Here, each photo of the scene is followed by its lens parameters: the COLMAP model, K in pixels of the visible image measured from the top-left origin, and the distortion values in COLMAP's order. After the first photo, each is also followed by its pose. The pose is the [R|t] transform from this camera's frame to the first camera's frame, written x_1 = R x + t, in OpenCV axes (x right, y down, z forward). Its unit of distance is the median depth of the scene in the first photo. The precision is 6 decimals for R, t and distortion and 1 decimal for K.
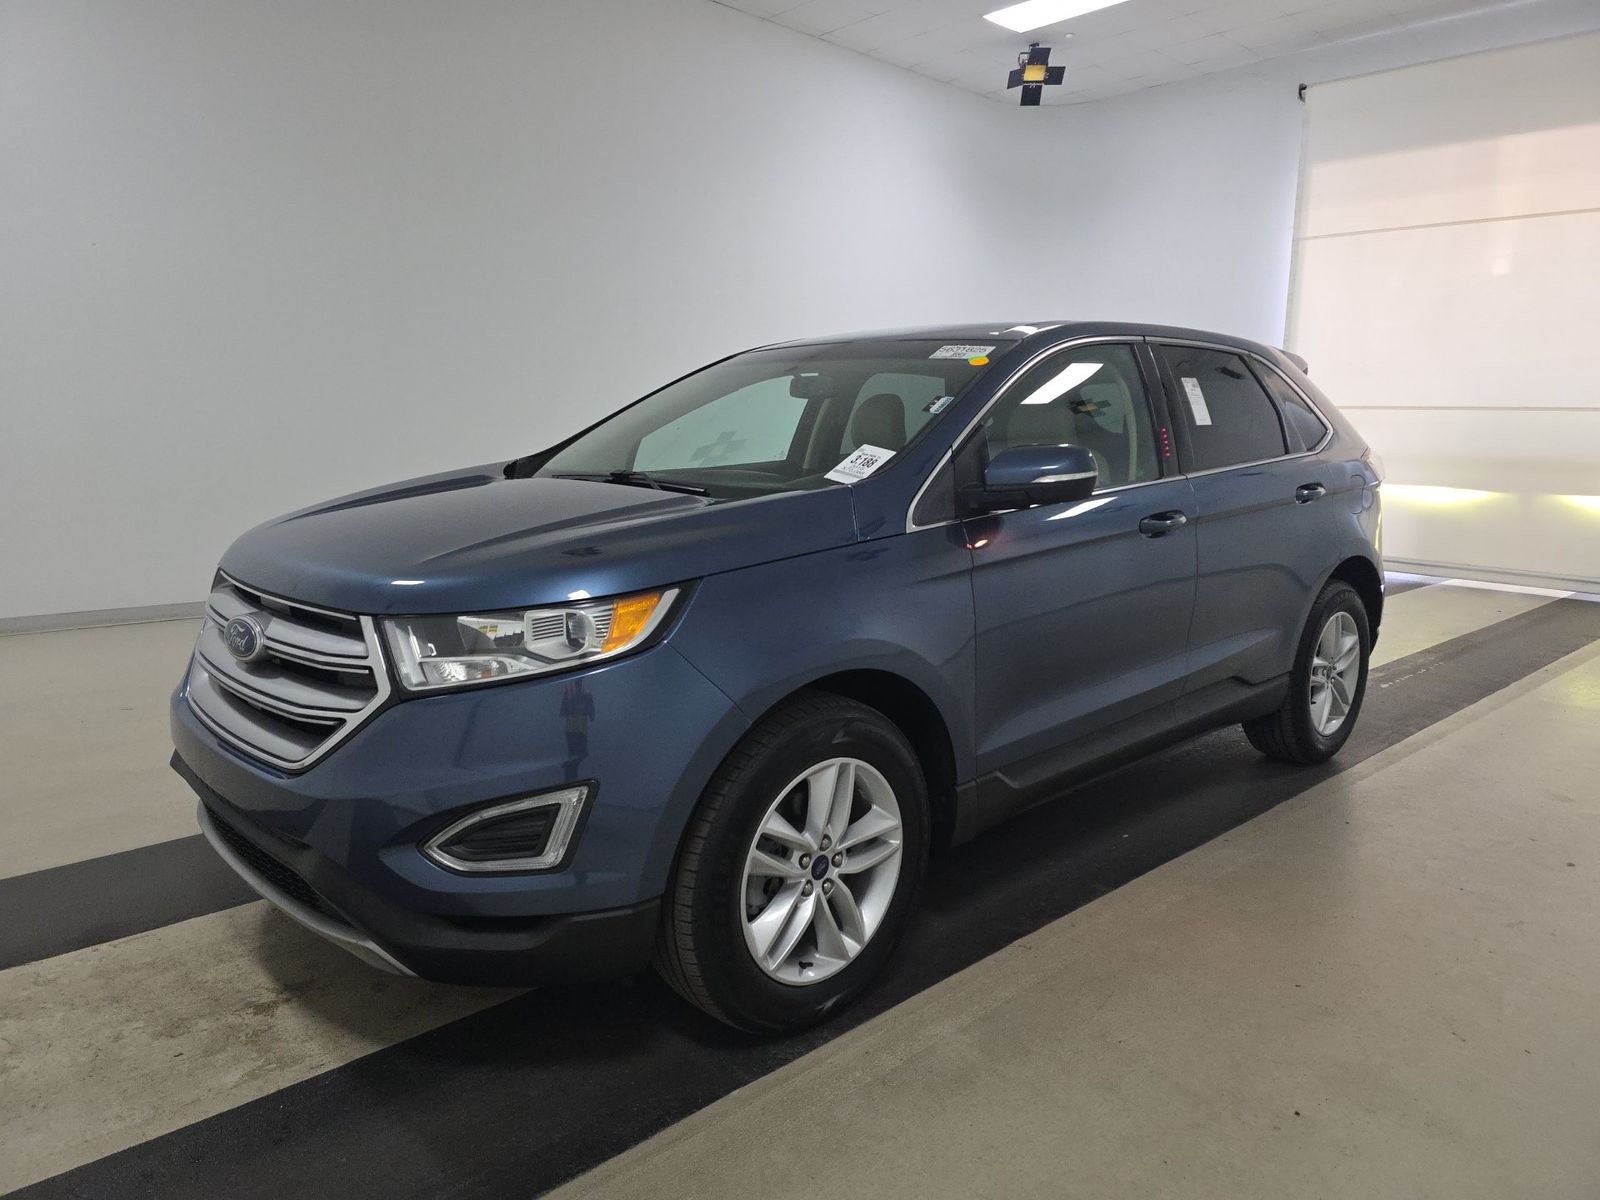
lens RADIAL K [[1076.1, 0, 800.0], [0, 1076.1, 600.0], [0, 0, 1]] dist [0.000770, -0.000963]
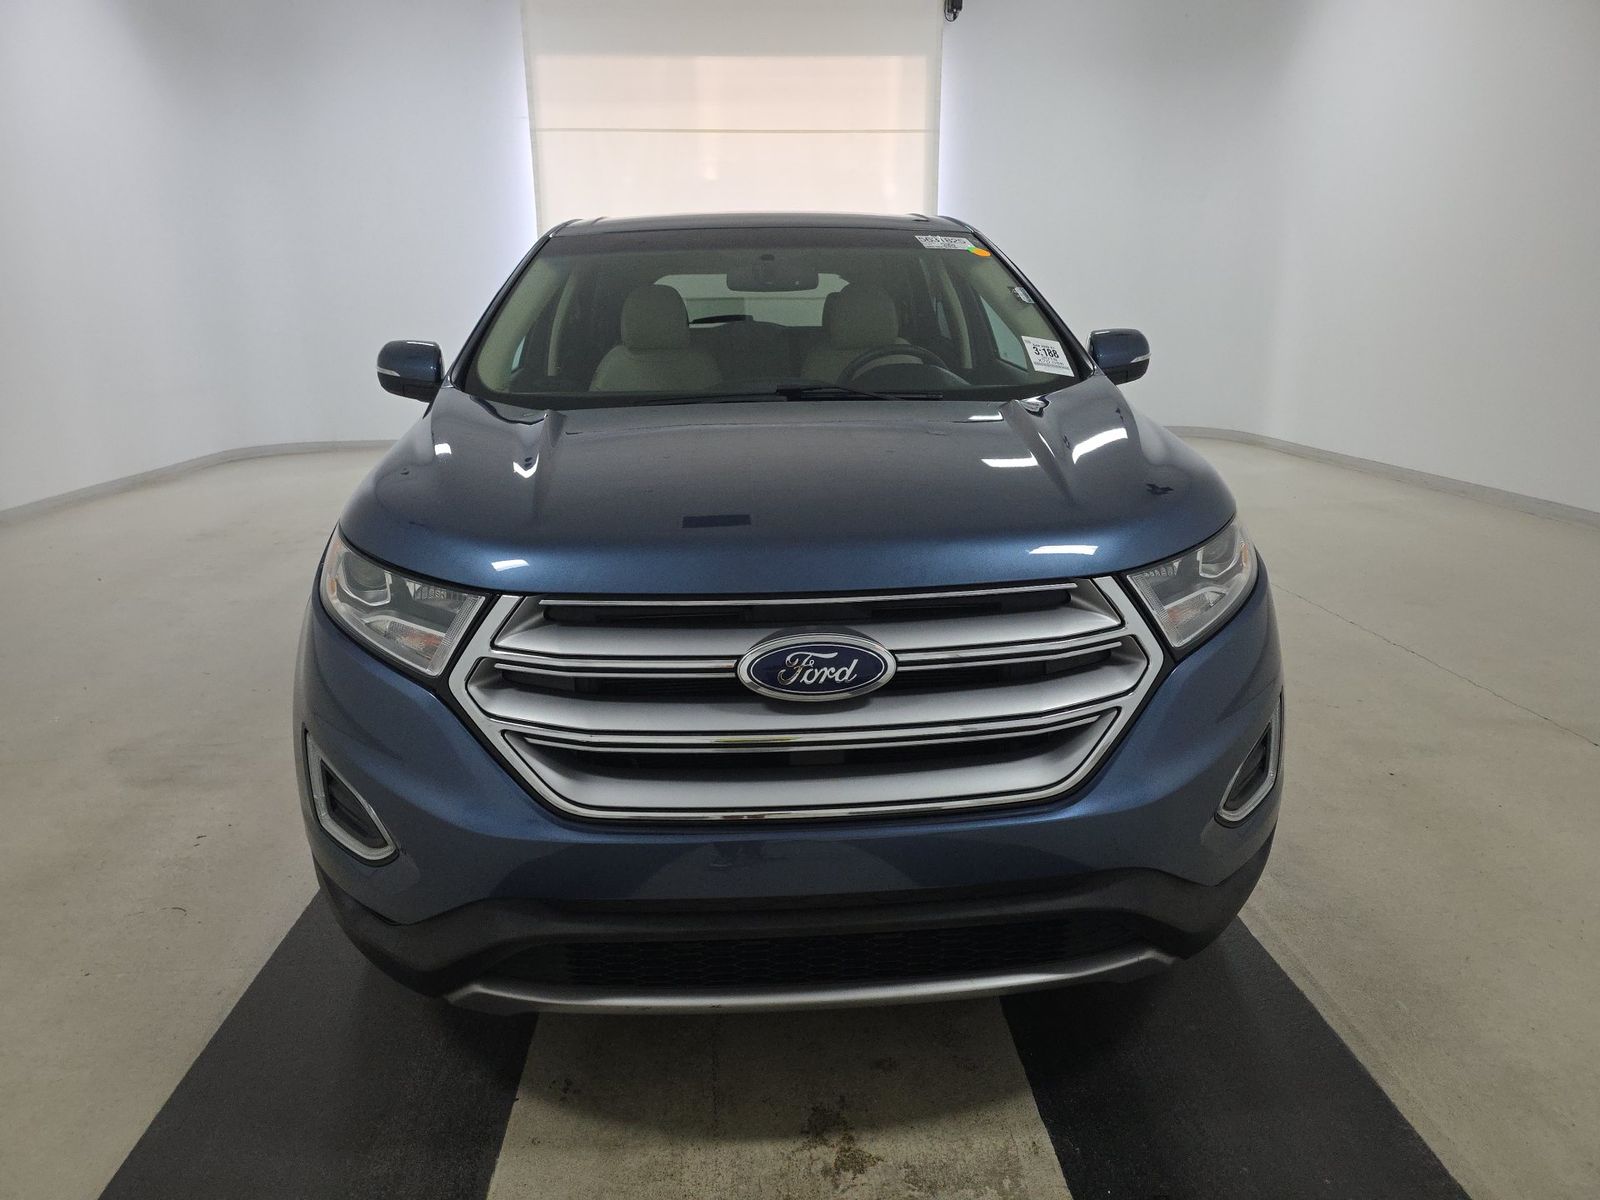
lens RADIAL K [[1074.4, 0, 800.0], [0, 1074.4, 600.0], [0, 0, 1]] dist [0.011415, 0.001853]
pose [[0.639136, -0.220875, 0.736695, -0.977636], [0.148079, 0.975293, 0.163942, -0.114315], [-0.754704, 0.004308, 0.656052, 0.552722]]
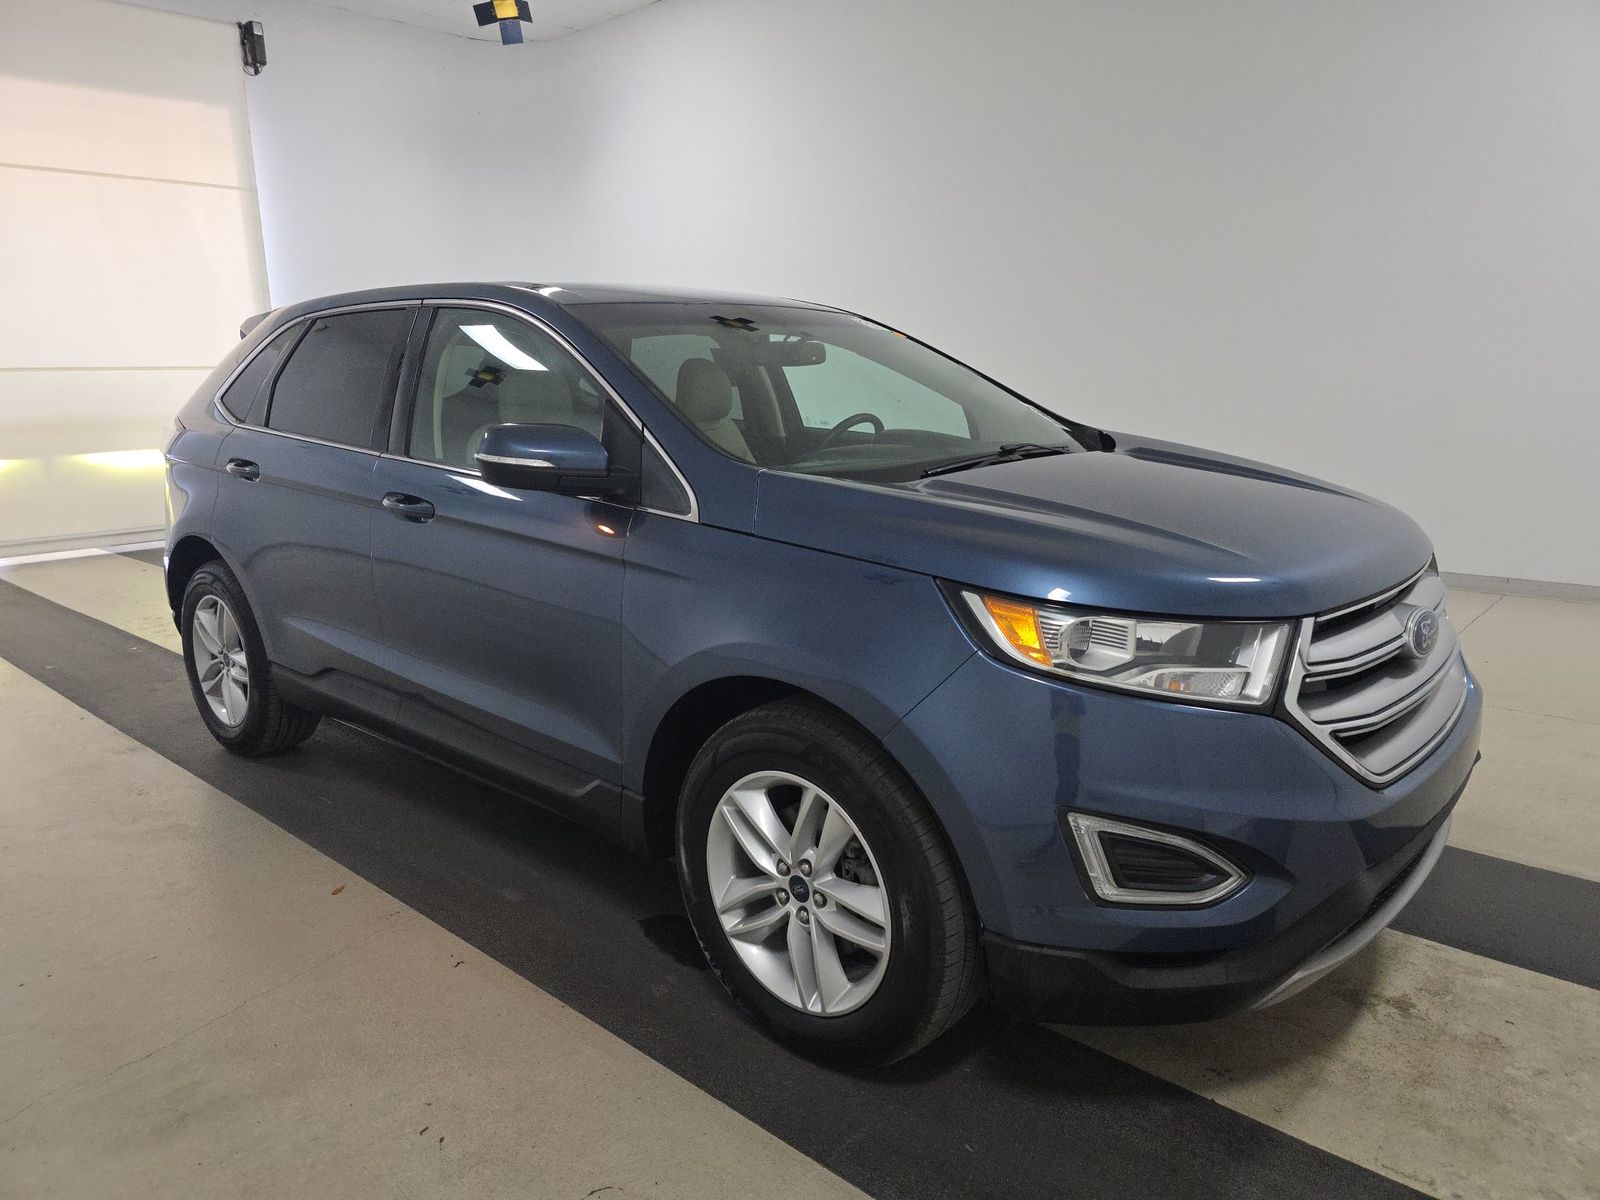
lens RADIAL K [[1056.8, 0, 800.0], [0, 1056.8, 600.0], [0, 0, 1]] dist [-0.001752, 0.001118]
pose [[-0.063796, -0.235629, 0.969747, -1.322578], [0.191188, 0.950842, 0.243613, -0.316275], [-0.979478, 0.200945, -0.015610, 1.490167]]
